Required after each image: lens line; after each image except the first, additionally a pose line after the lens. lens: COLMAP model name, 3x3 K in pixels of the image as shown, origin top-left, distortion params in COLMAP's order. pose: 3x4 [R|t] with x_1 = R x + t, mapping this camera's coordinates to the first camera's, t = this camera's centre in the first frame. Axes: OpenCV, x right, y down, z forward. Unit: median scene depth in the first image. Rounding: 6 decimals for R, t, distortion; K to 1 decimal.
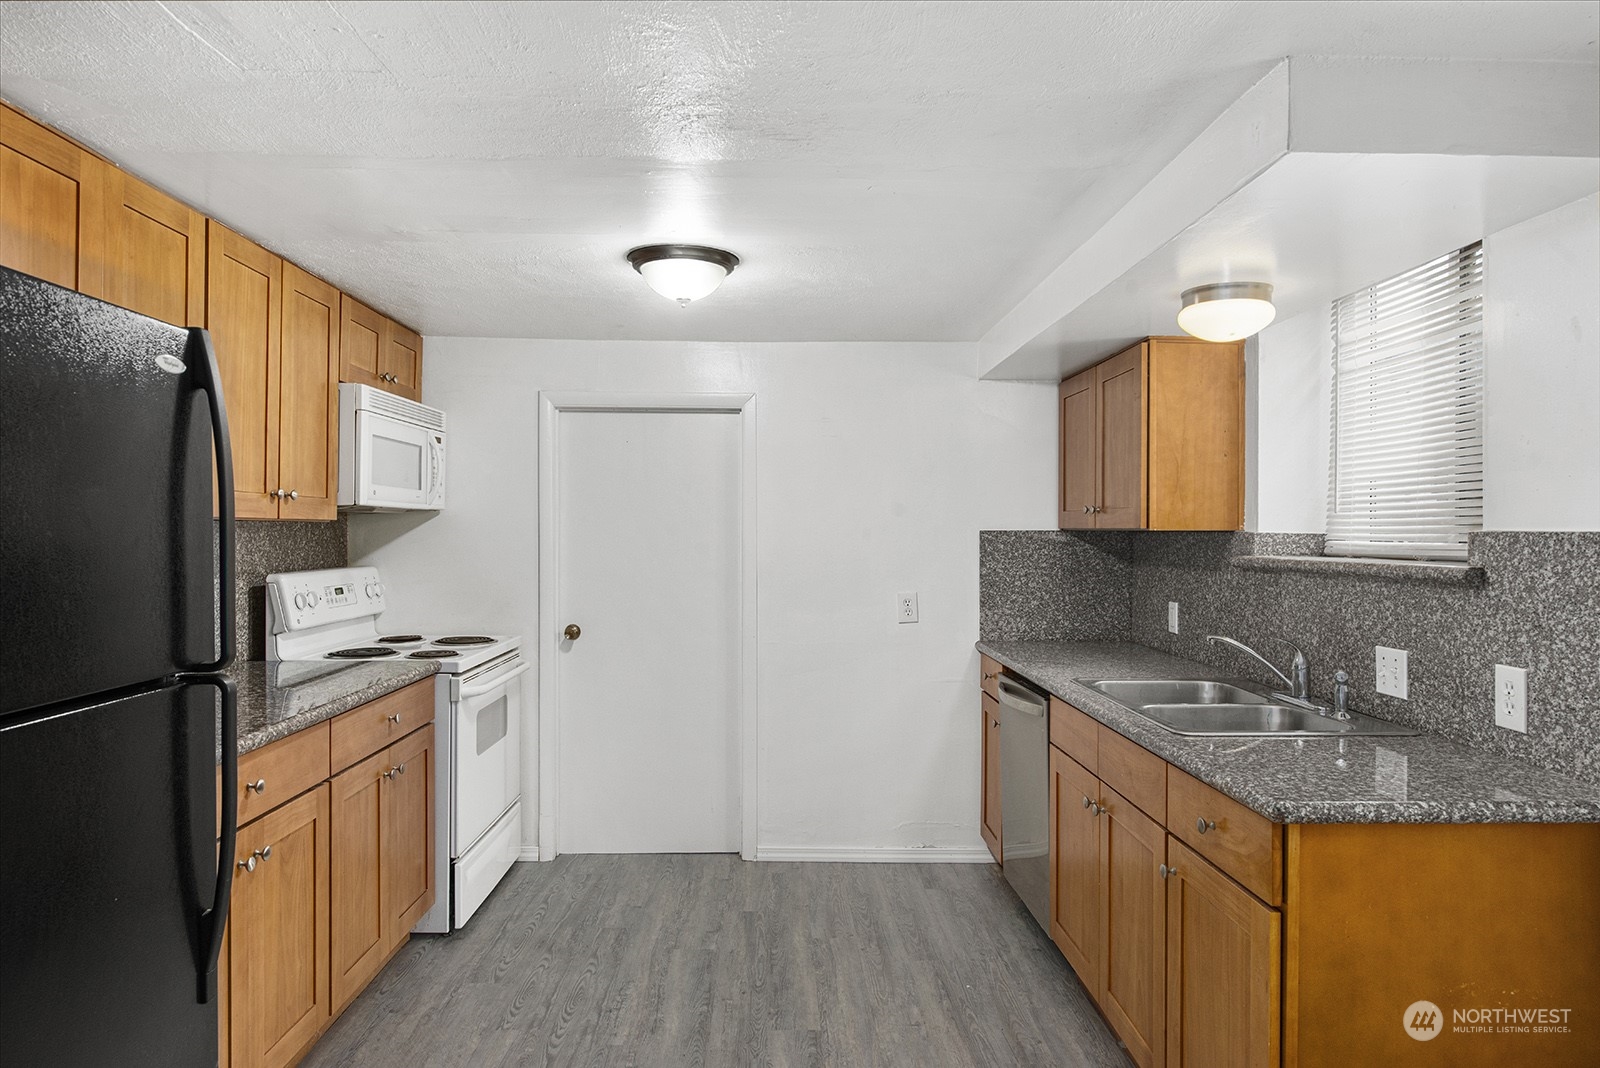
lens RADIAL K [[992.0, 0, 803.6], [0, 992.0, 527.5], [0, 0, 1]] dist [0.003223, 0.000850]
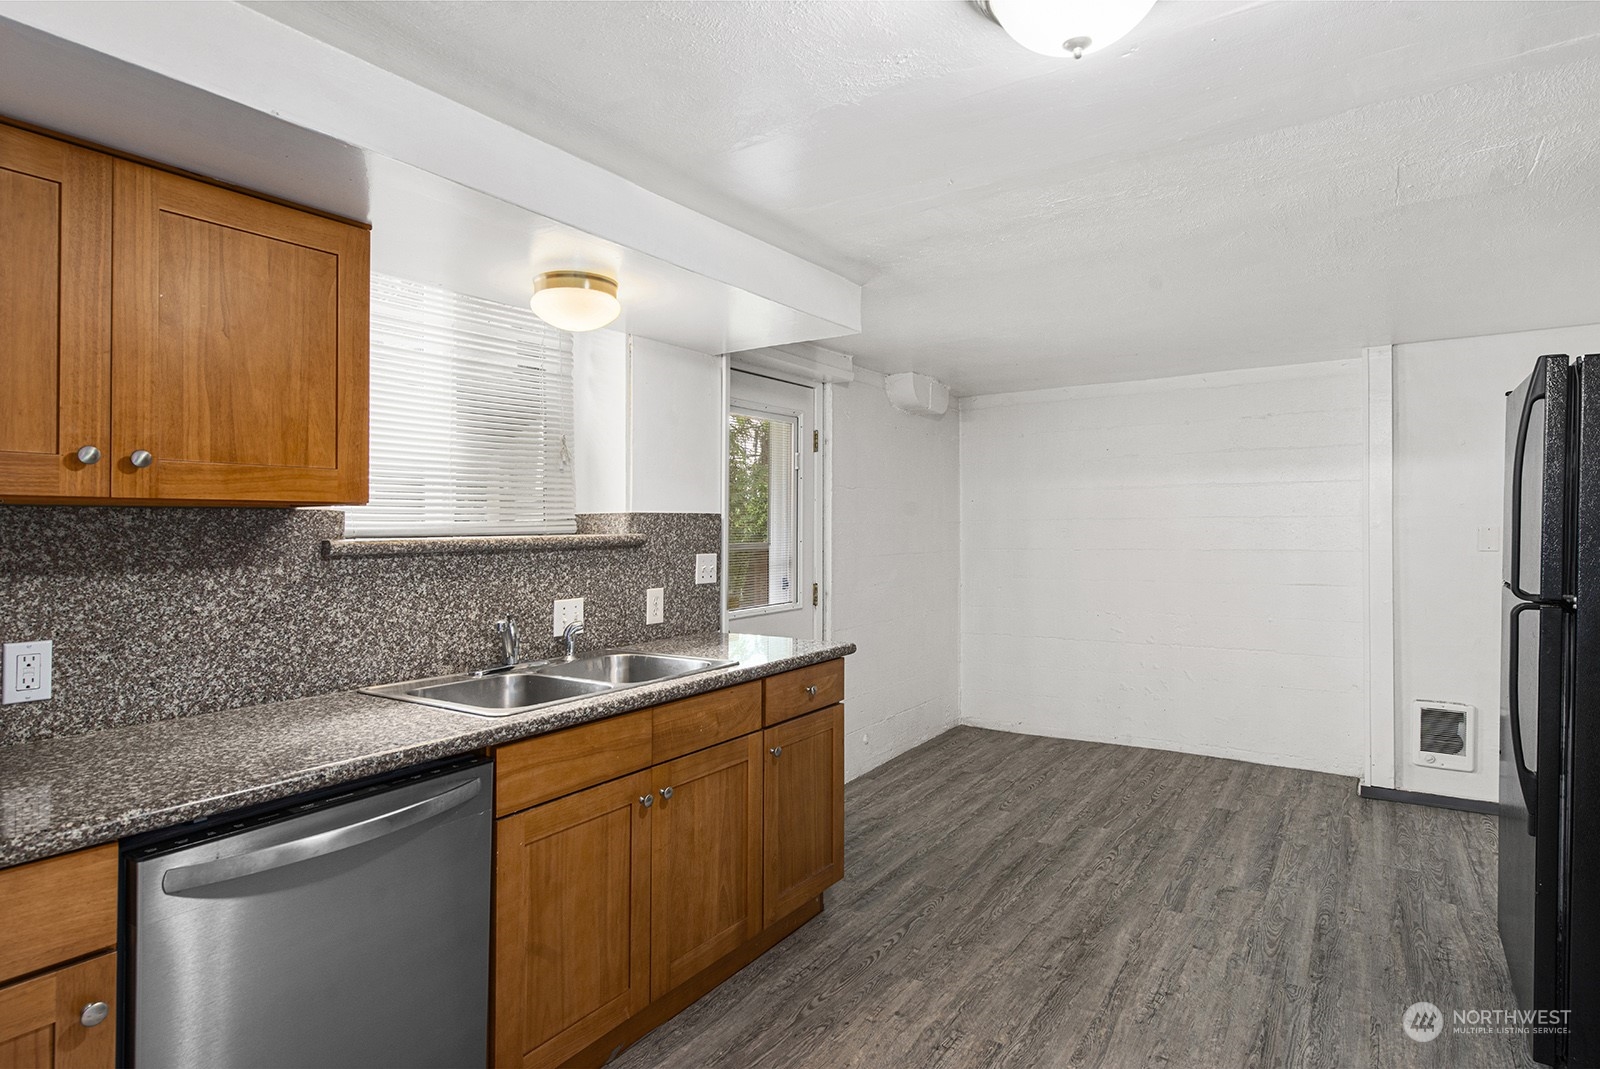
lens RADIAL K [[860.8, 0, 806.8], [0, 860.8, 531.5], [0, 0, 1]] dist [0.002208, 0.001894]
pose [[-0.796672, 0.000308, 0.604412, -0.298436], [0.006077, 0.999953, 0.007500, 0.018809], [-0.604382, 0.009648, -0.796636, 1.401205]]
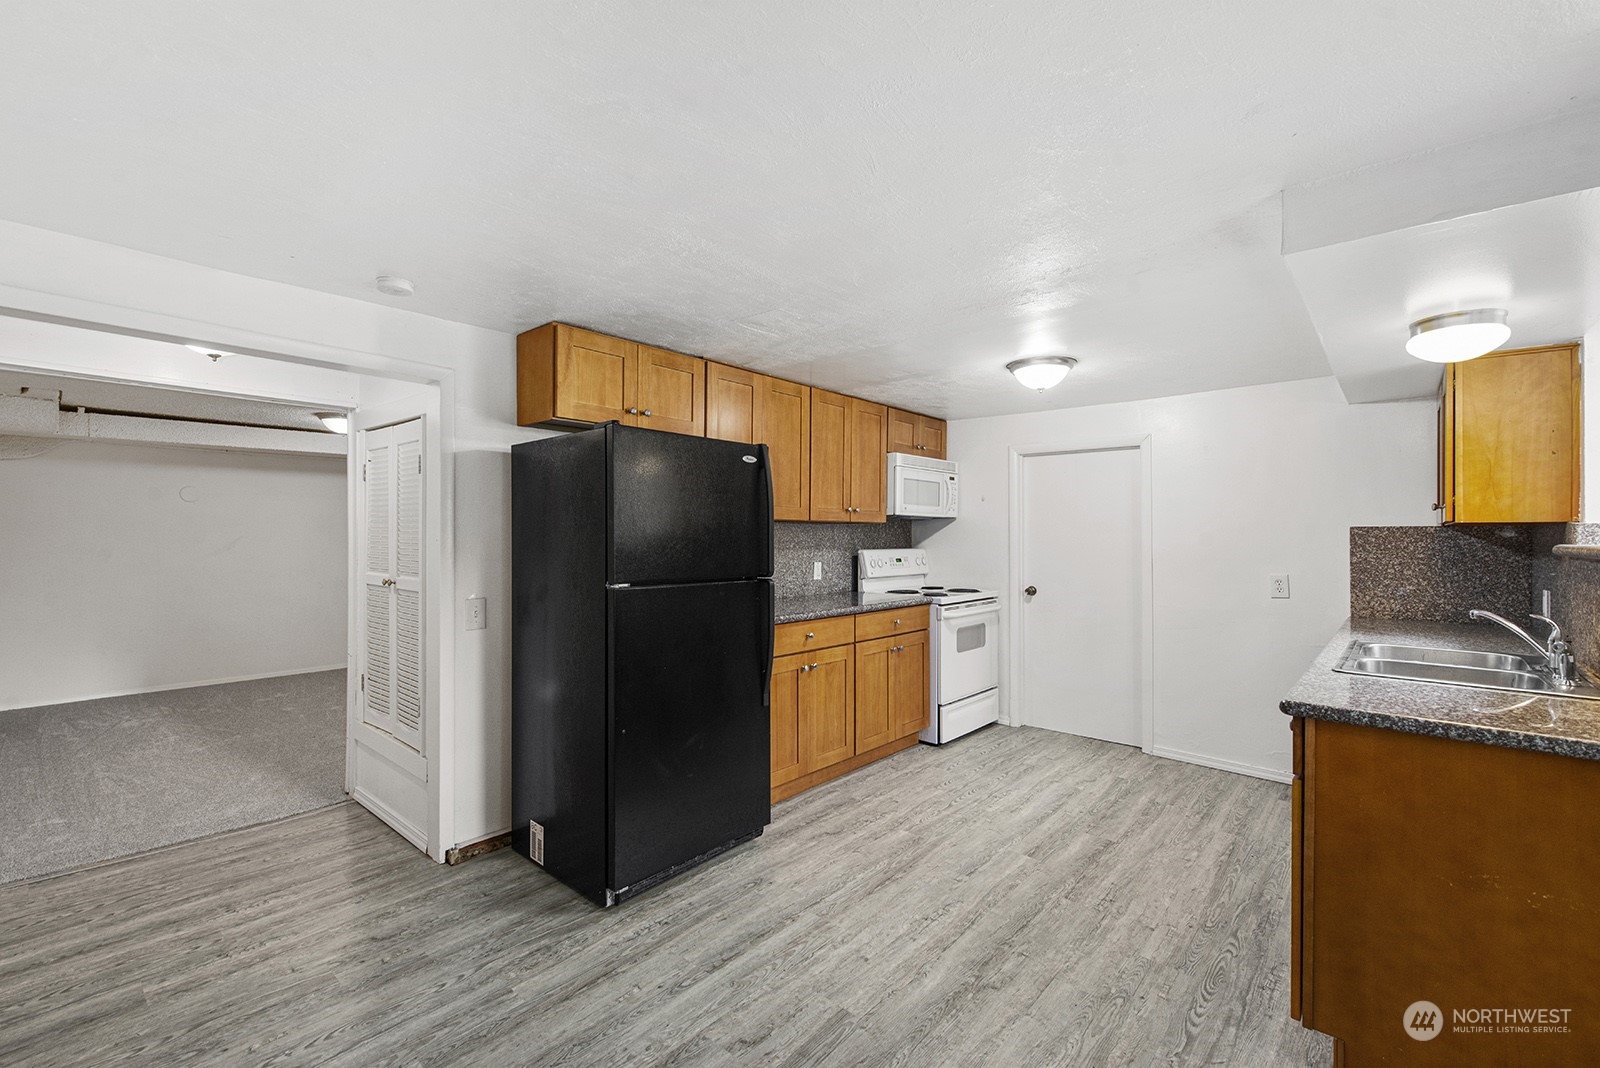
lens RADIAL K [[712.0, 0, 803.4], [0, 712.0, 538.5], [0, 0, 1]] dist [-0.016655, 0.000447]
pose [[0.720234, 0.001446, -0.693730, 0.385510], [-0.000787, 0.999999, 0.001268, 0.022091], [0.693731, -0.000367, 0.720234, -0.131137]]
